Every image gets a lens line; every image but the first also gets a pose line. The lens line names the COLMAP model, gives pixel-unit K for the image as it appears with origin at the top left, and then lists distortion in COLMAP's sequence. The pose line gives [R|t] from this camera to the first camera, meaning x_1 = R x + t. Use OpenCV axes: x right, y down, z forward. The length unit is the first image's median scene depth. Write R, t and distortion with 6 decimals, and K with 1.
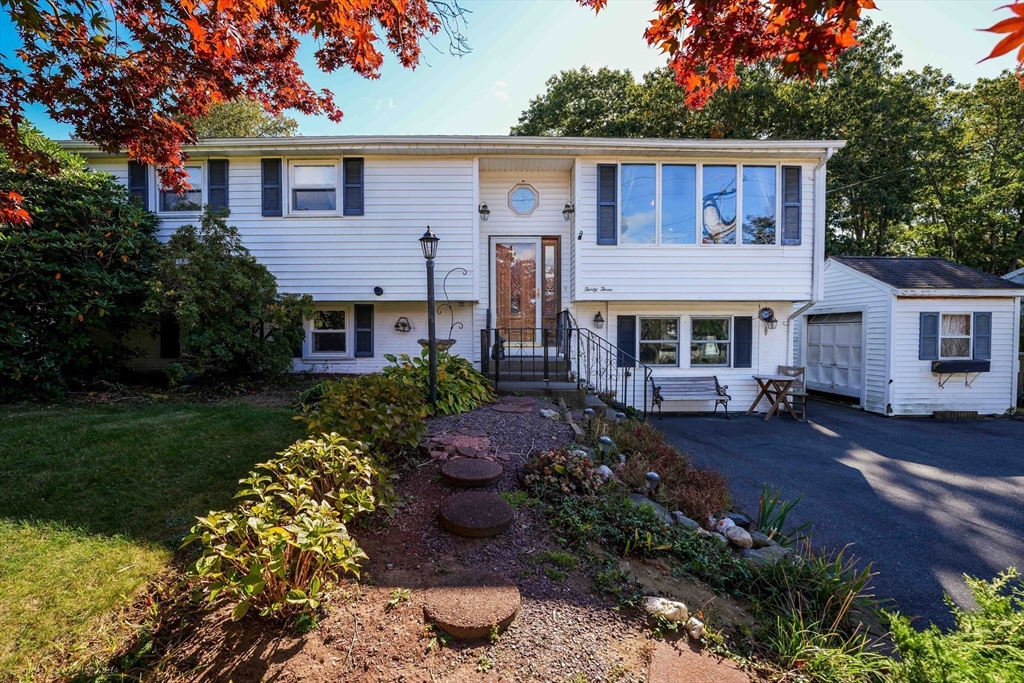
lens RADIAL K [[422.6, 0, 510.6], [0, 422.6, 345.6], [0, 0, 1]] dist [-0.028224, 0.002073]
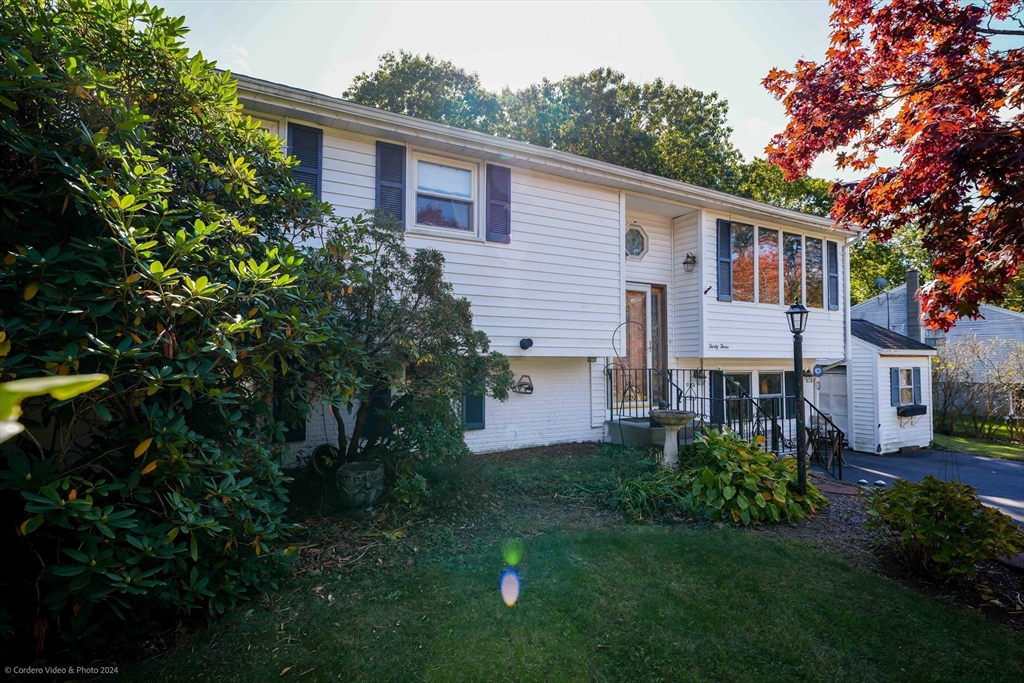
lens RADIAL K [[508.8, 0, 511.8], [0, 508.8, 338.0], [0, 0, 1]] dist [-0.002707, -0.000225]
pose [[0.880031, 0.026035, 0.474202, -0.733345], [0.008125, 0.997525, -0.069846, -0.072413], [-0.474847, 0.065320, 0.877641, 0.194600]]
